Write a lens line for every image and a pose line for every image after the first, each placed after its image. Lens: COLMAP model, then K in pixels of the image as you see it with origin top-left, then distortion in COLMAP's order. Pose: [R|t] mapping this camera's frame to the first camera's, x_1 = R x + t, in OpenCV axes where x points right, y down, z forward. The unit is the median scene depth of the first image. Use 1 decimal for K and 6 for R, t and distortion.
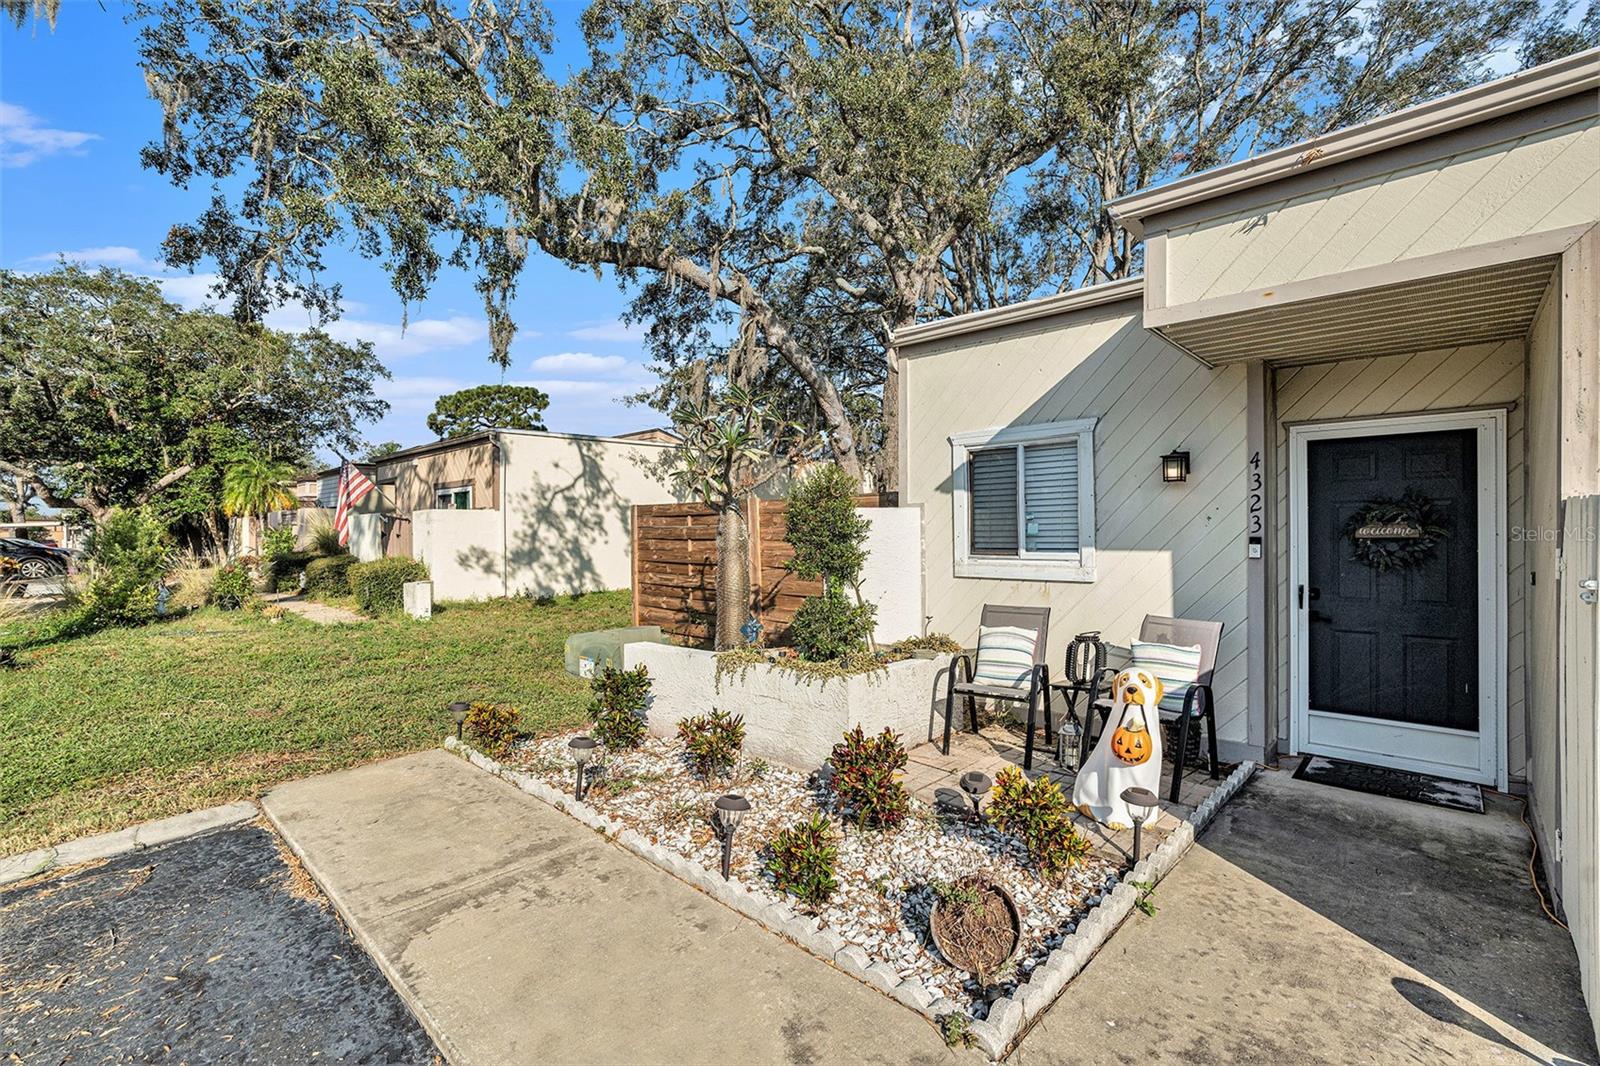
lens RADIAL K [[707.3, 0, 806.8], [0, 707.3, 538.2], [0, 0, 1]] dist [-0.008623, 0.000057]
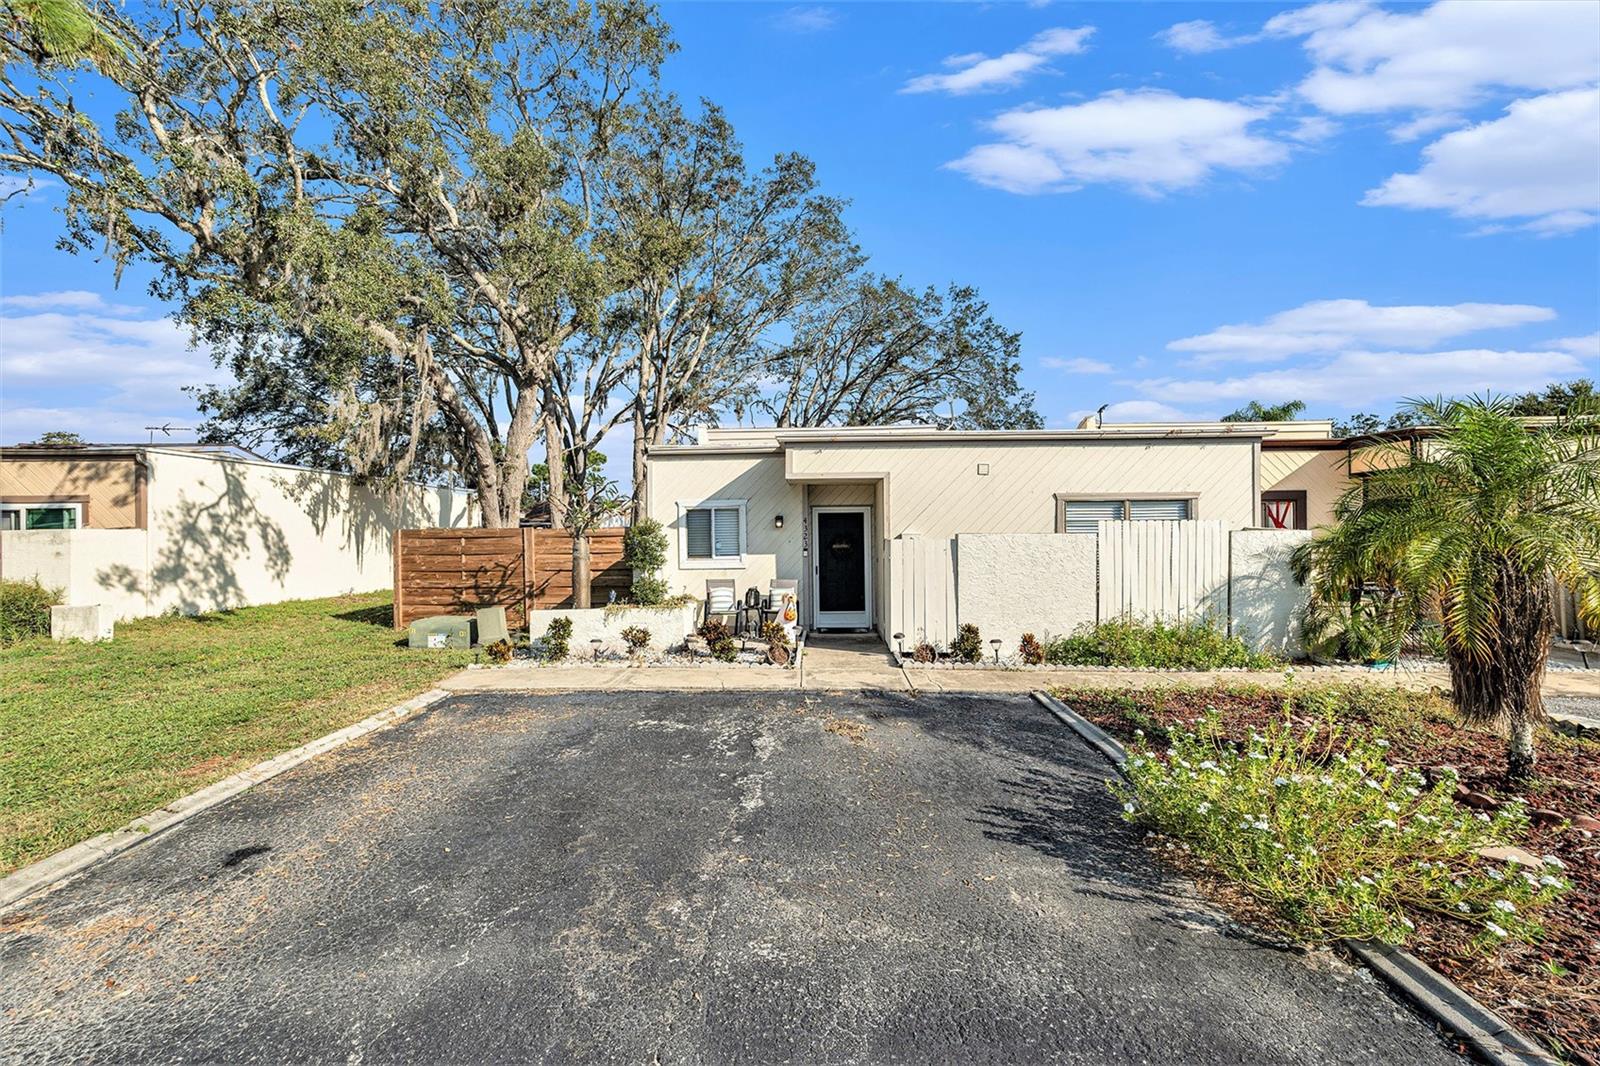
lens RADIAL K [[707.3, 0, 795.9], [0, 707.3, 530.0], [0, 0, 1]] dist [-0.008623, 0.000057]
pose [[0.761521, 0.003686, 0.648130, -0.364817], [0.010900, 0.999770, -0.018492, -0.007825], [-0.648049, 0.021147, 0.761305, -0.333795]]
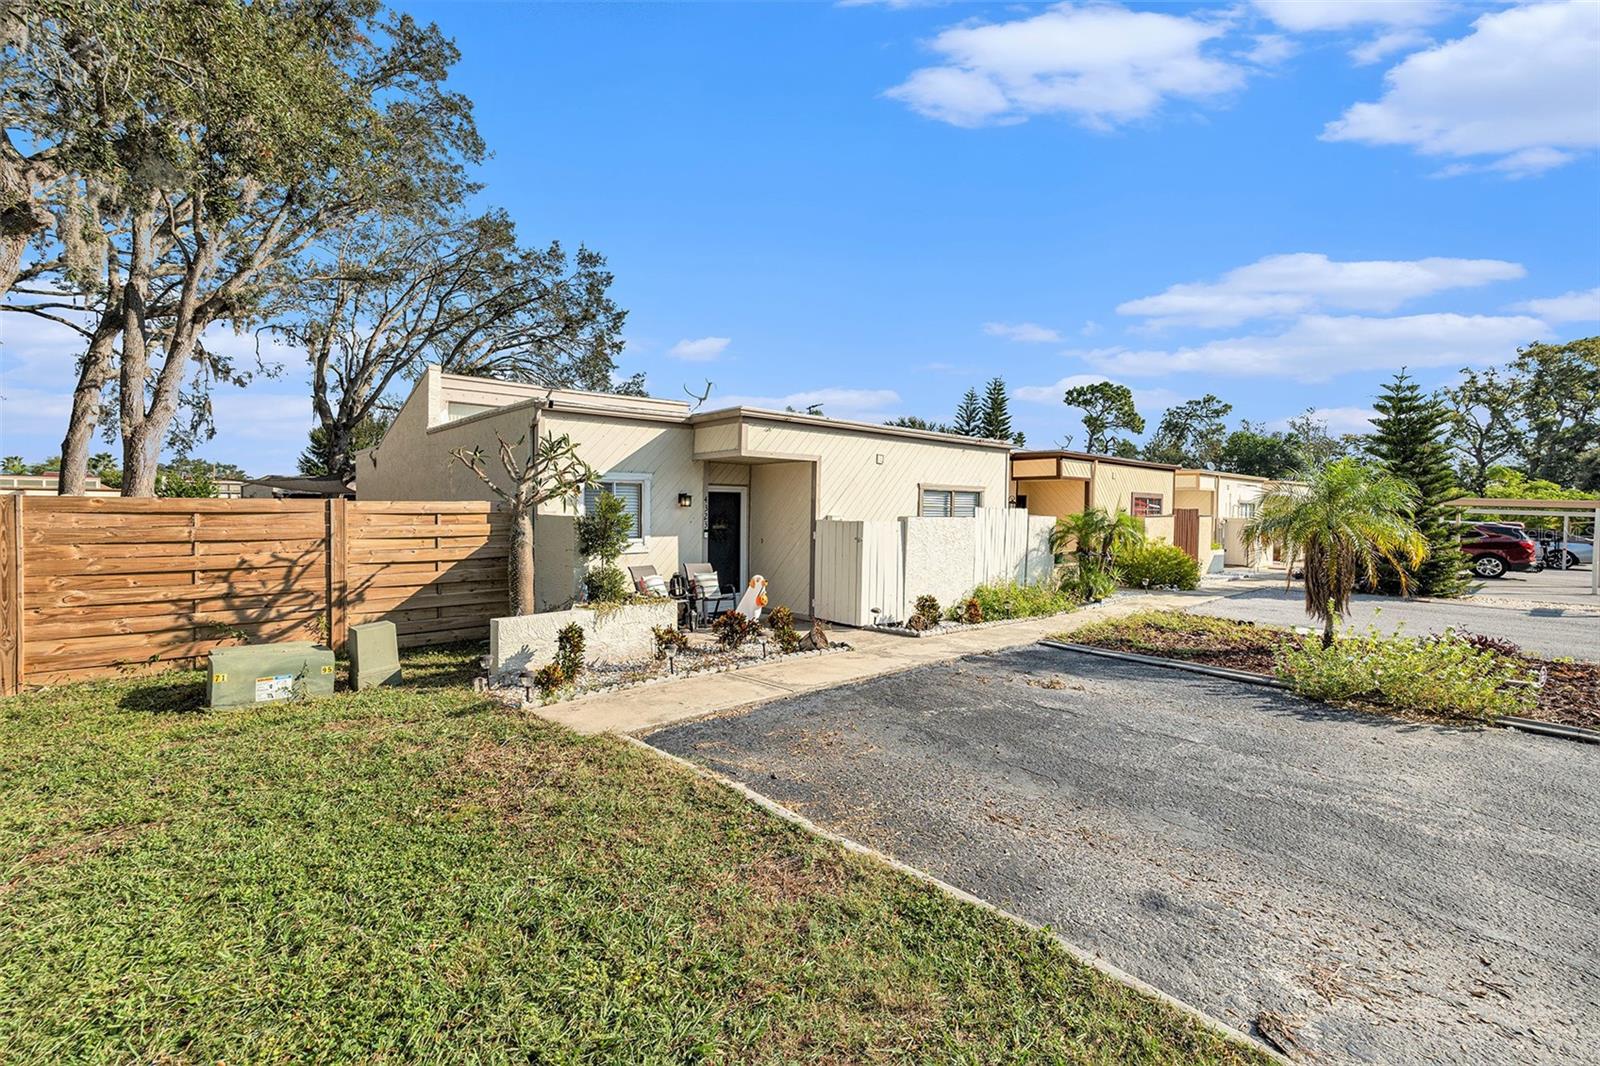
lens RADIAL K [[707.3, 0, 810.7], [0, 707.3, 536.4], [0, 0, 1]] dist [-0.008623, 0.000057]
pose [[0.067965, -0.031141, 0.997202, -0.592957], [0.000978, 0.999514, 0.031147, -0.017986], [-0.997687, -0.001141, 0.067962, 0.140204]]
